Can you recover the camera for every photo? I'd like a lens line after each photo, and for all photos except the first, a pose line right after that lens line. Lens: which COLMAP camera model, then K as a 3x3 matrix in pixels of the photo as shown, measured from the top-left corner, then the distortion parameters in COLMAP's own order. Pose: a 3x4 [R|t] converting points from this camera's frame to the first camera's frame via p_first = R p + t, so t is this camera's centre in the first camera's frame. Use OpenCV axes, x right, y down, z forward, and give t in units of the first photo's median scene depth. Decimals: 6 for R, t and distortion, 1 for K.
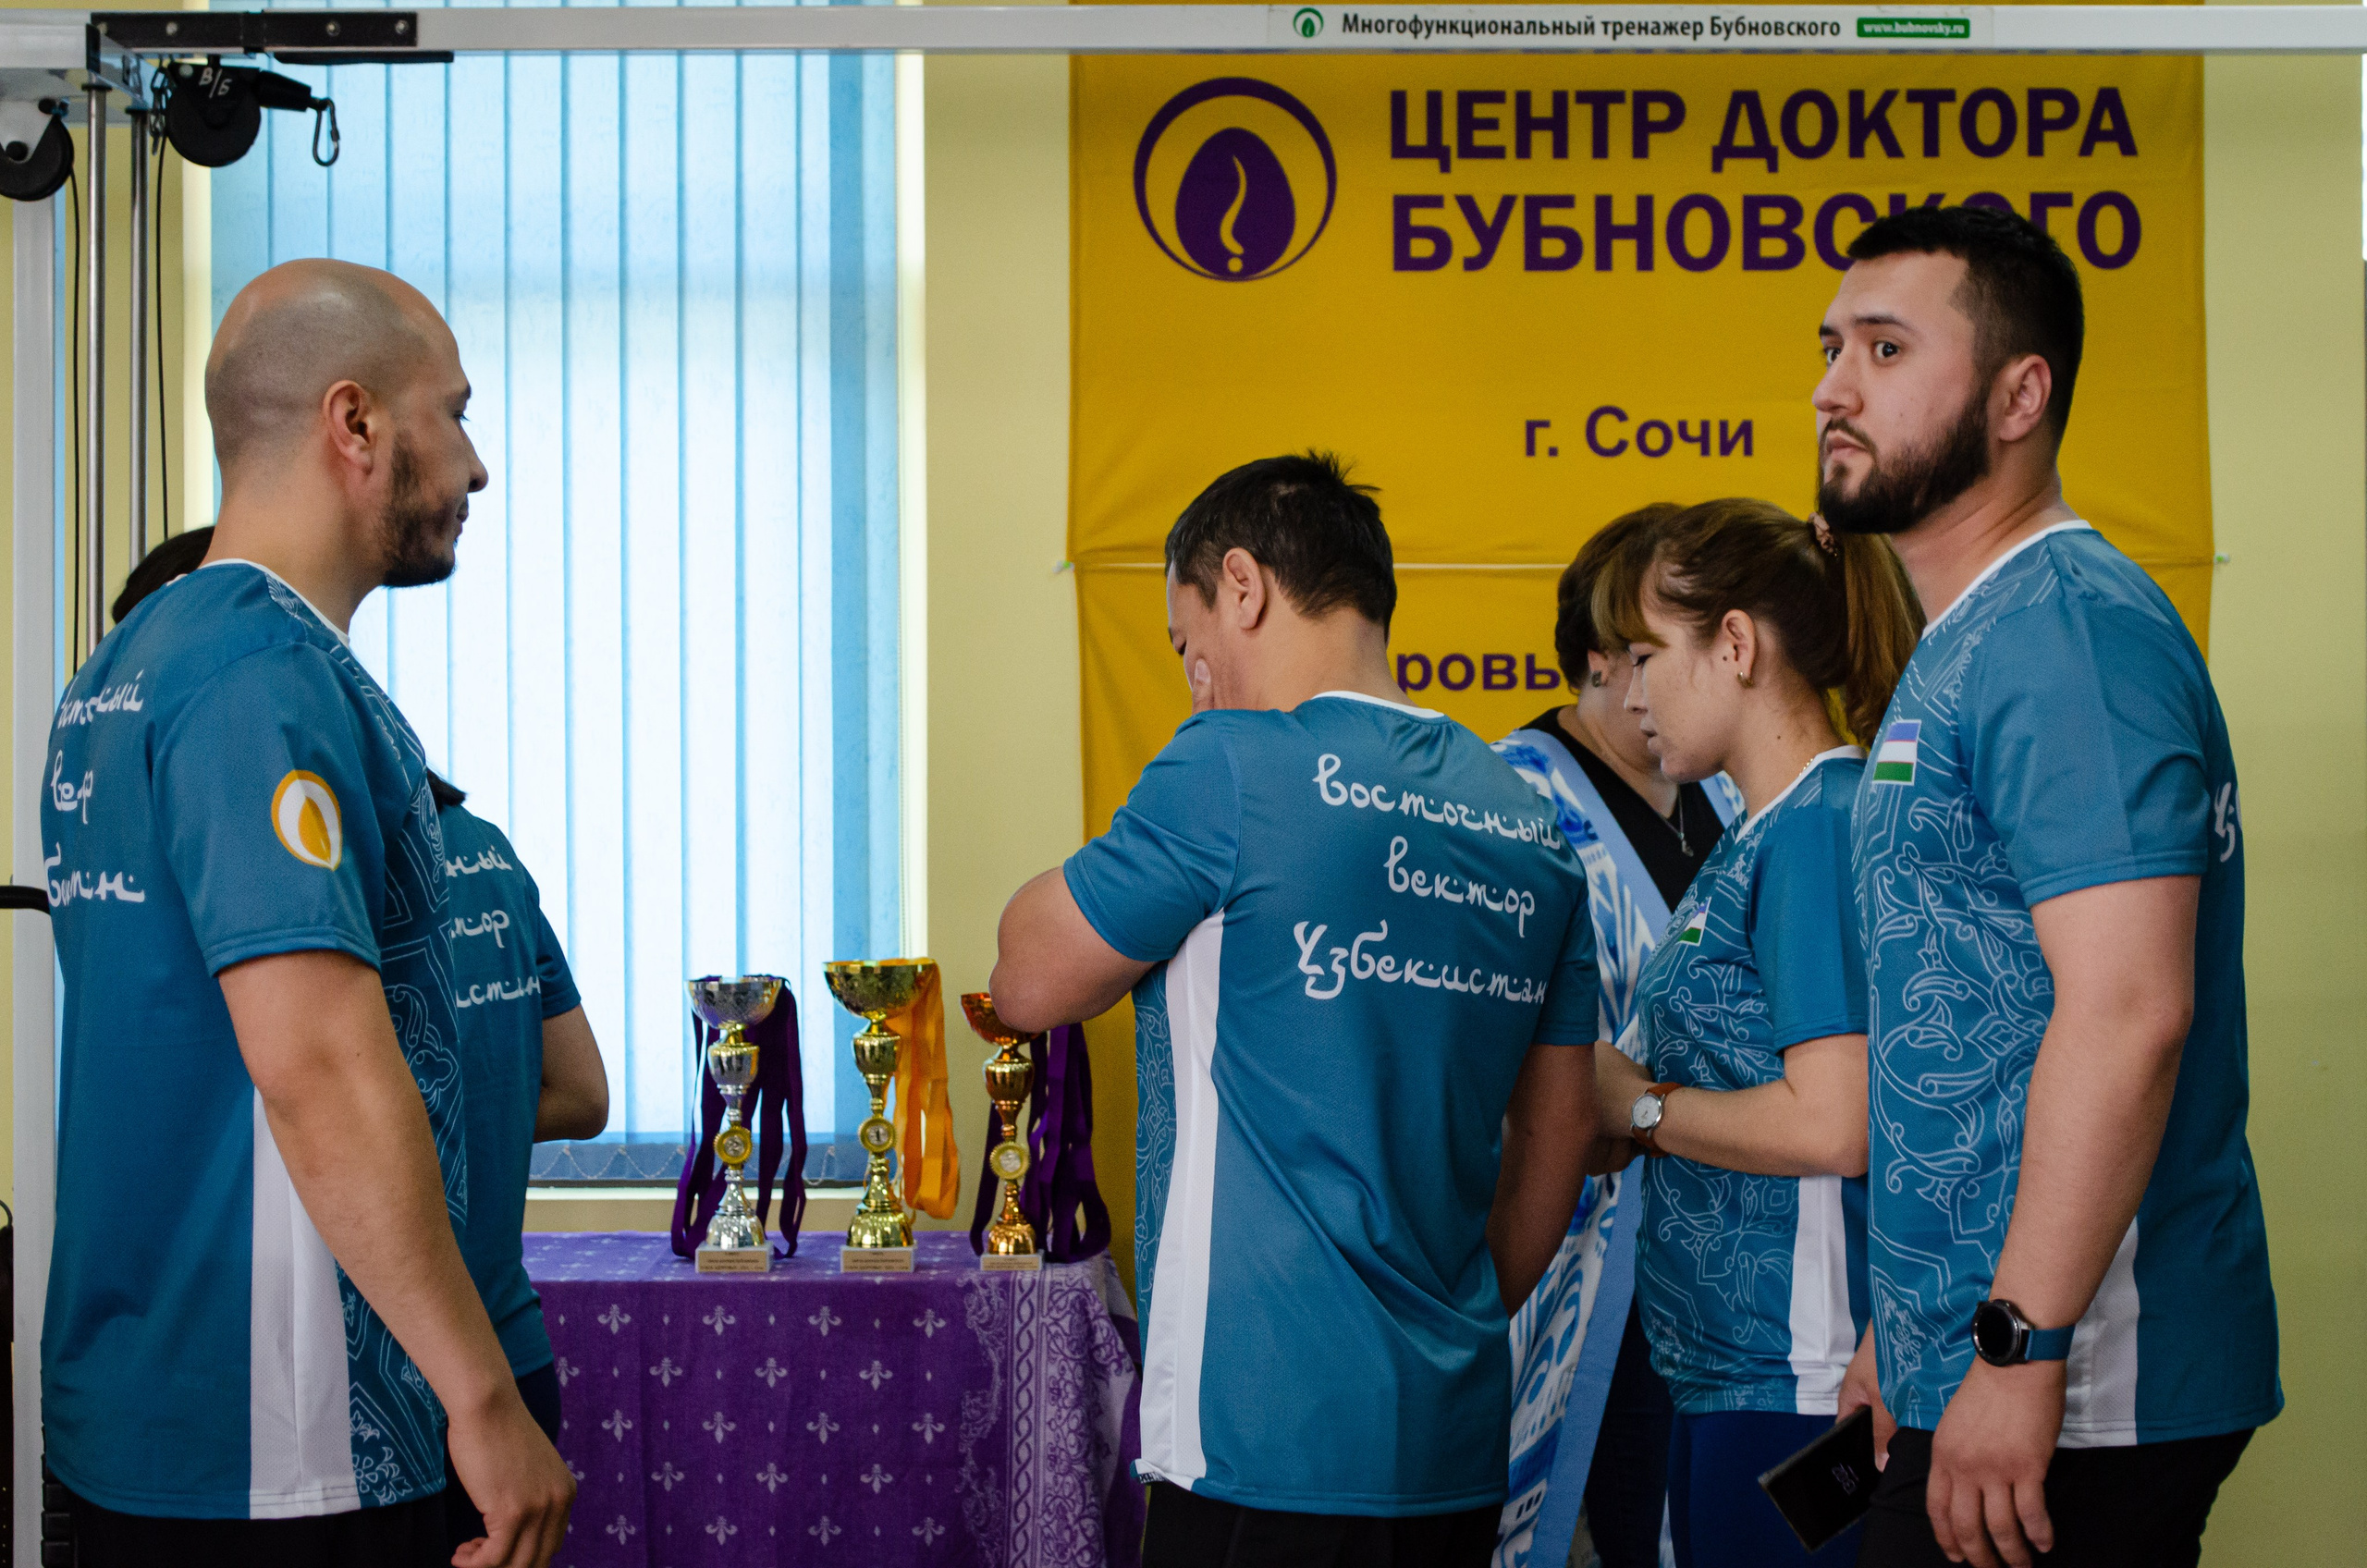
lens RADIAL K [[4651.0, 0, 1184.2], [0, 4651.0, 756.5], [0, 0, 1]] dist [-0.060492, 0.000000]
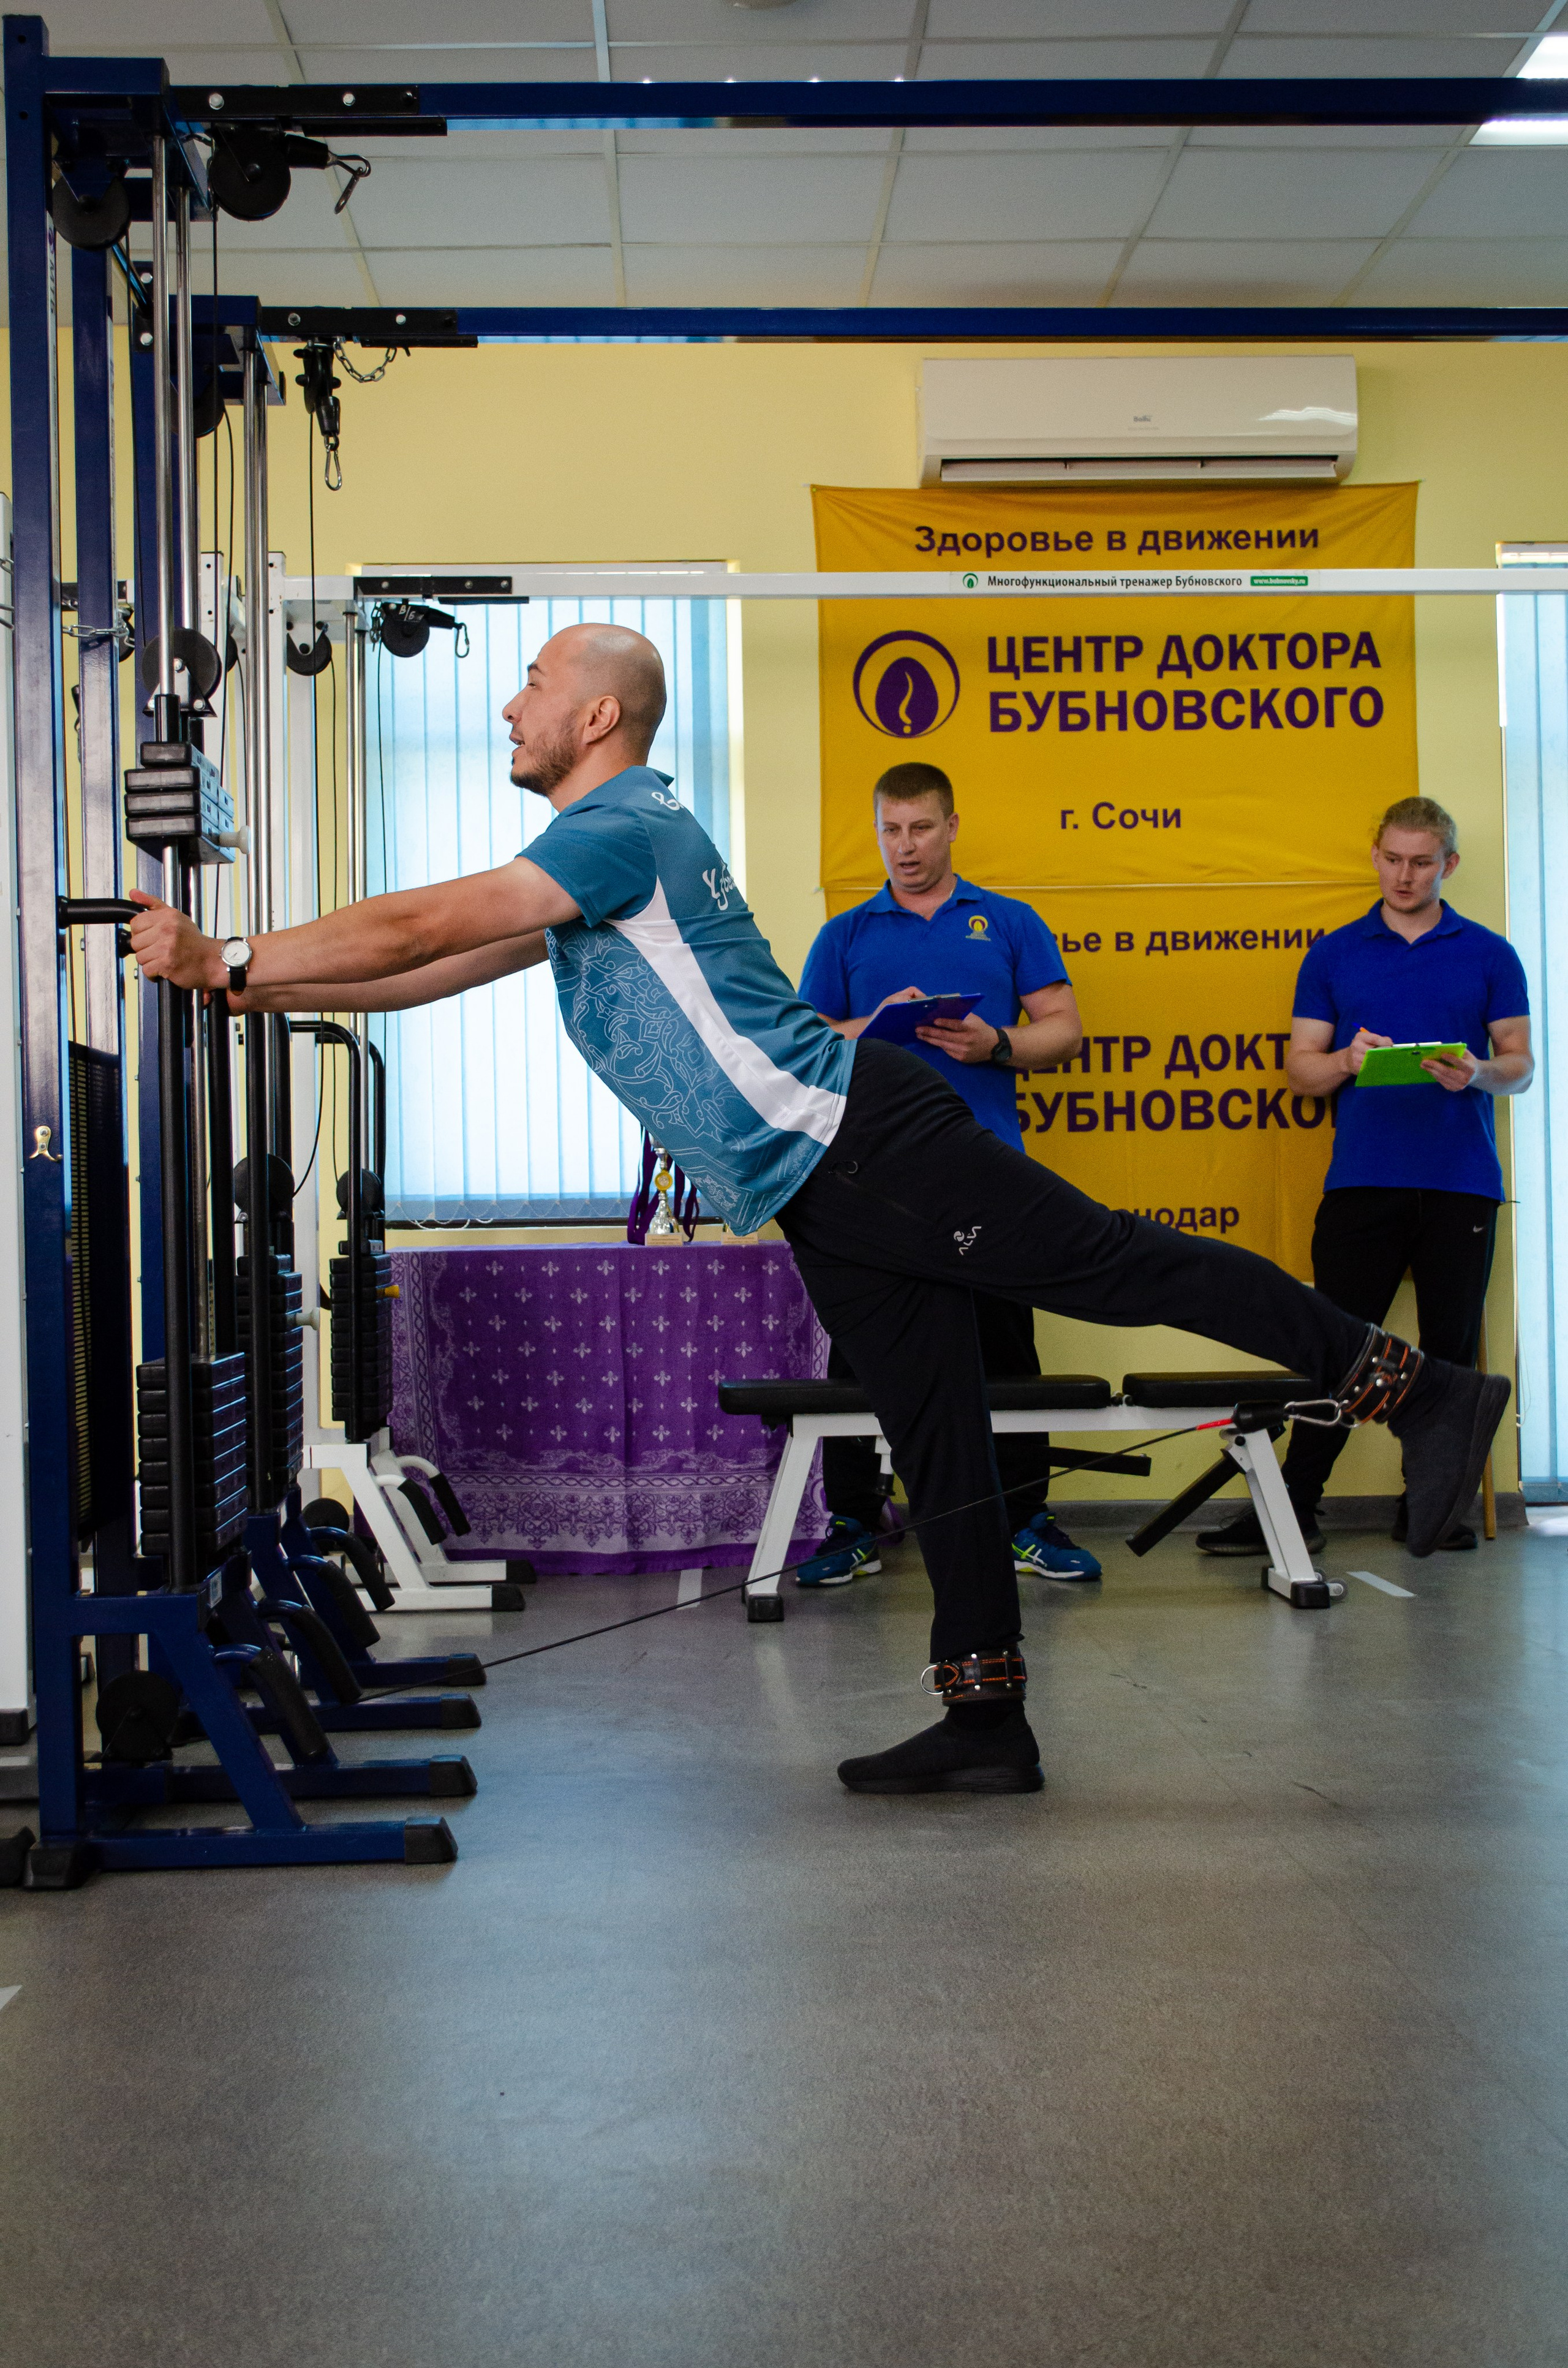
lens RADIAL K [[3073.2, 0, 775.9], [0, 3073.2, 1180.7], [0, 0, 1]] dist [0.004770, 0.000000]
pose [[0.999189, -0.011443, 0.038609, -0.092913], [0.012241, 0.999715, -0.020487, 0.103089], [-0.038363, 0.020943, 0.999044, -0.244149]]
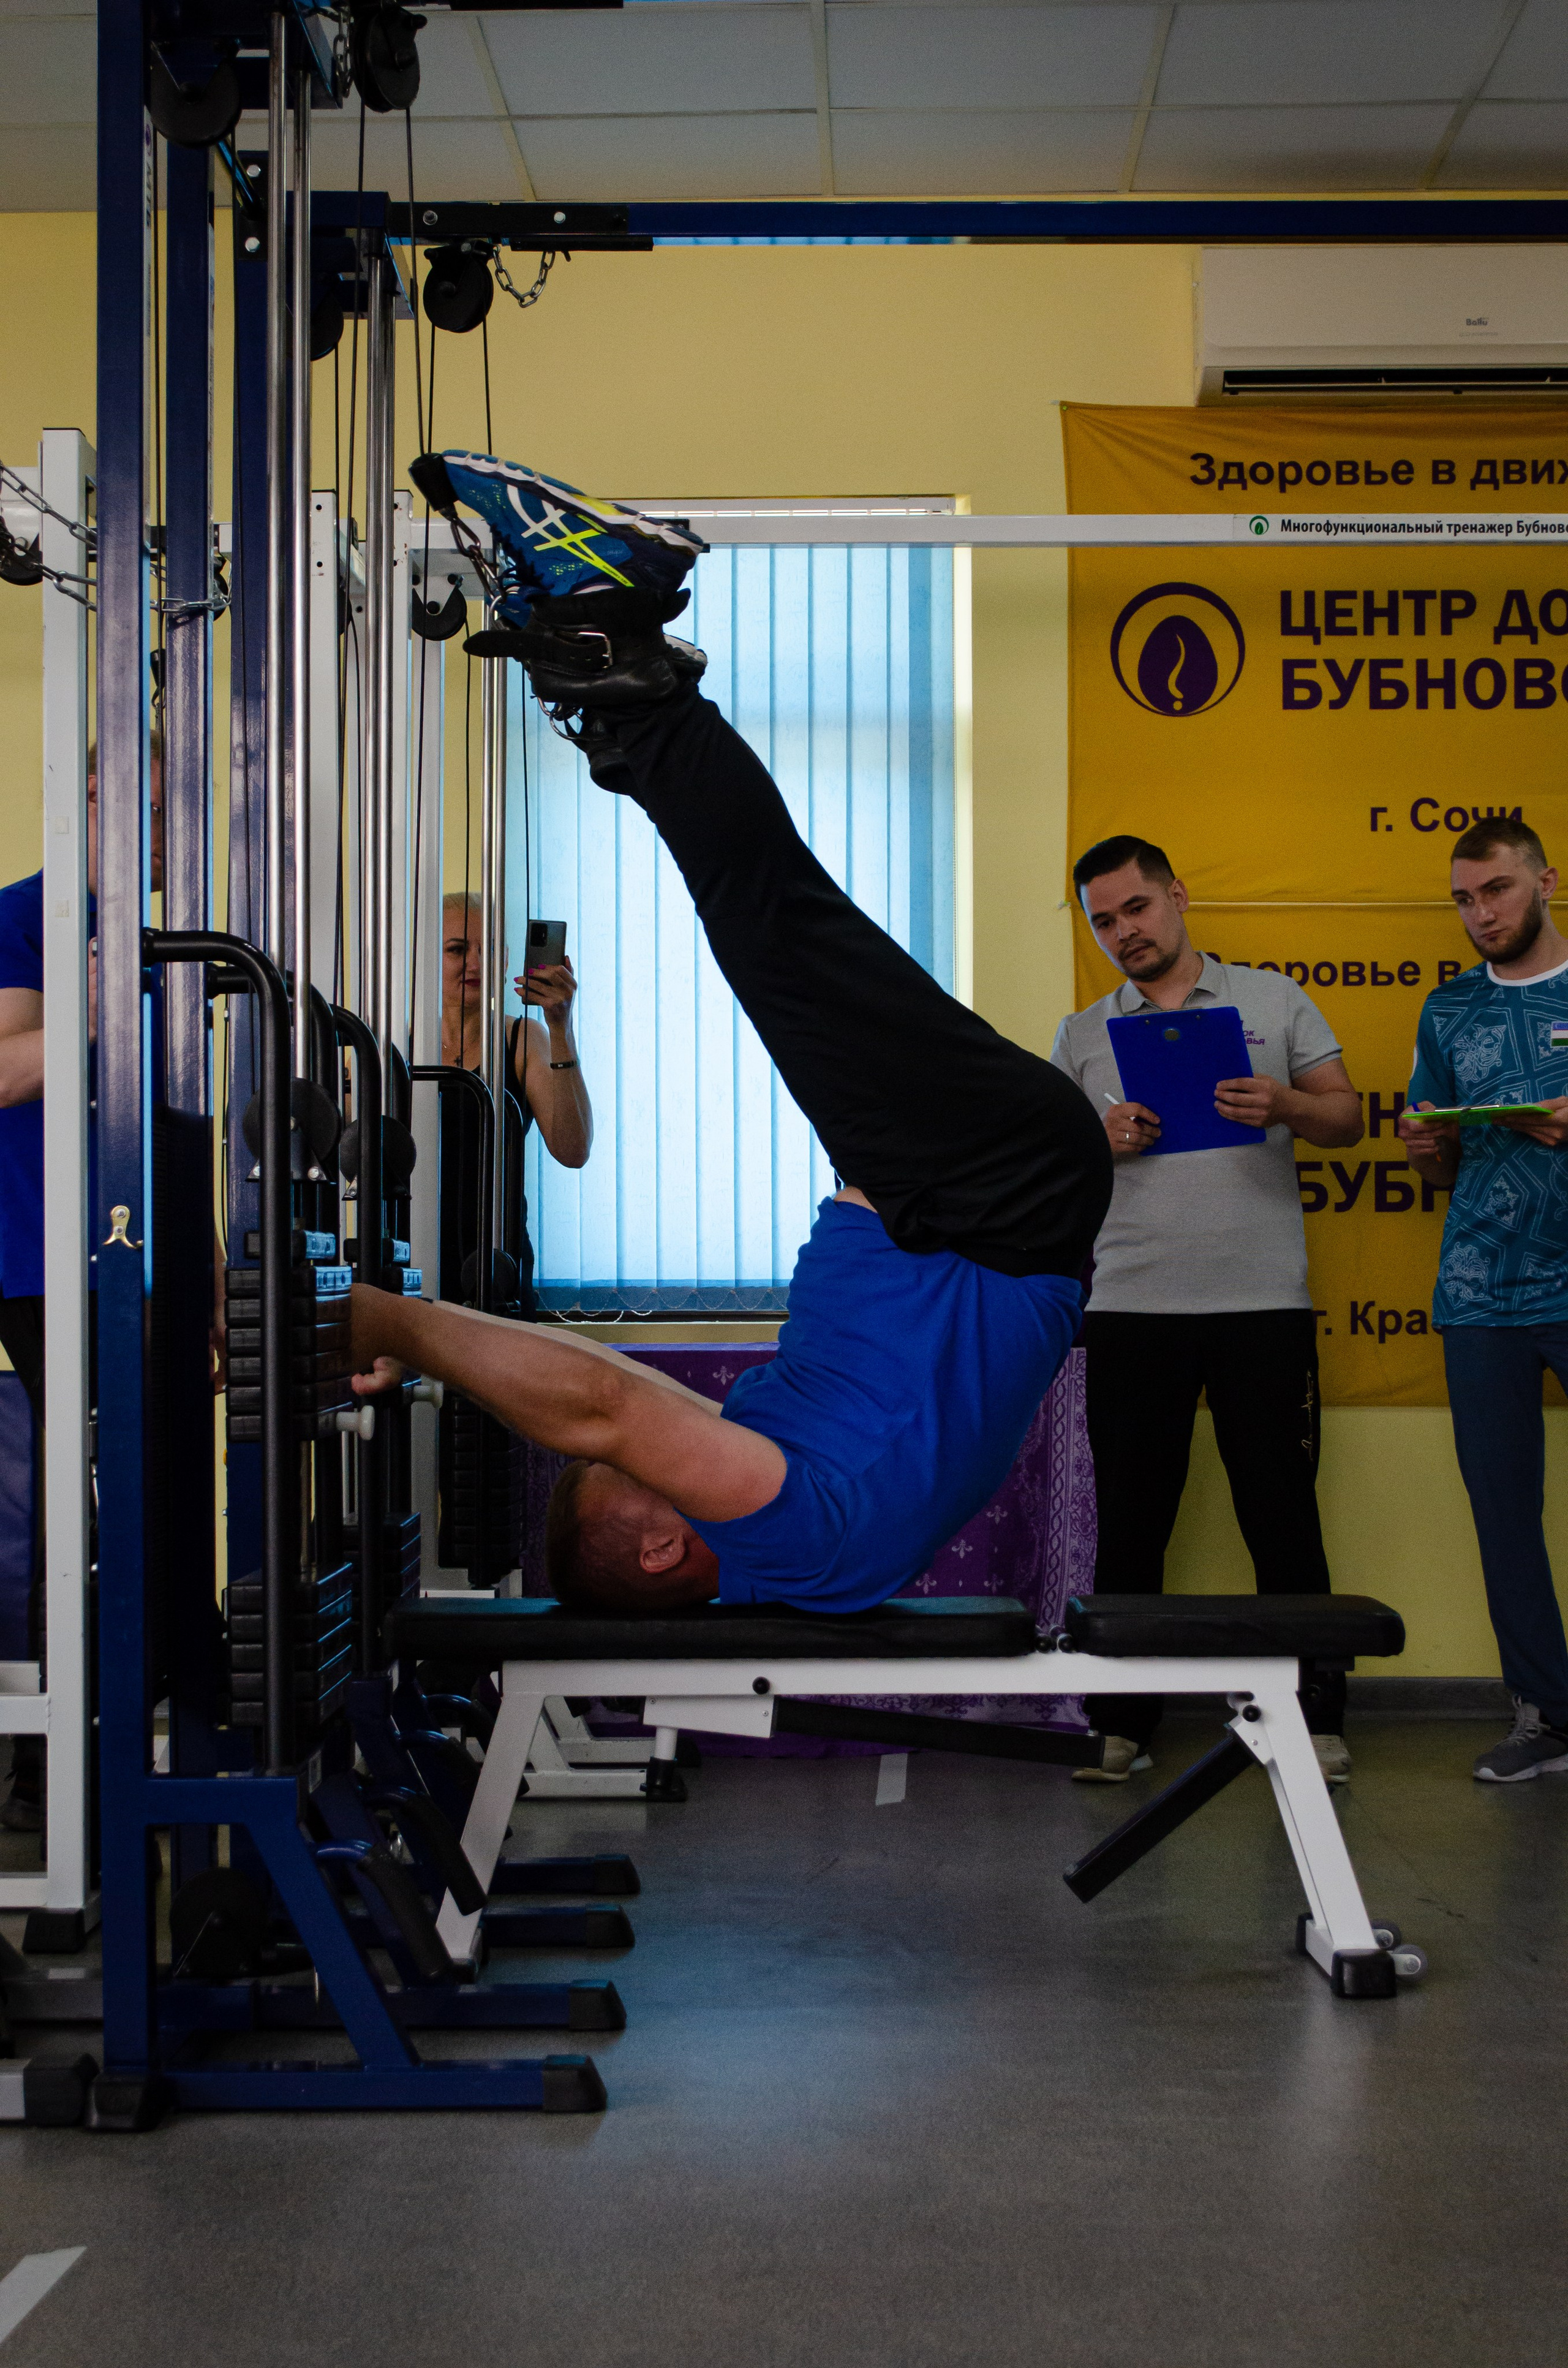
lens RADIAL K [[3922.5, 0, 762.0], [0, 3922.5, 1177.2], [0, 0, 1]] dist [-0.025056, 0.000000]
pose [[0.999729, 0.001309, -0.023240, -0.094652], [-0.002208, 0.999249, -0.038689, 0.097364], [0.023172, 0.038730, 0.998981, -0.272065]]
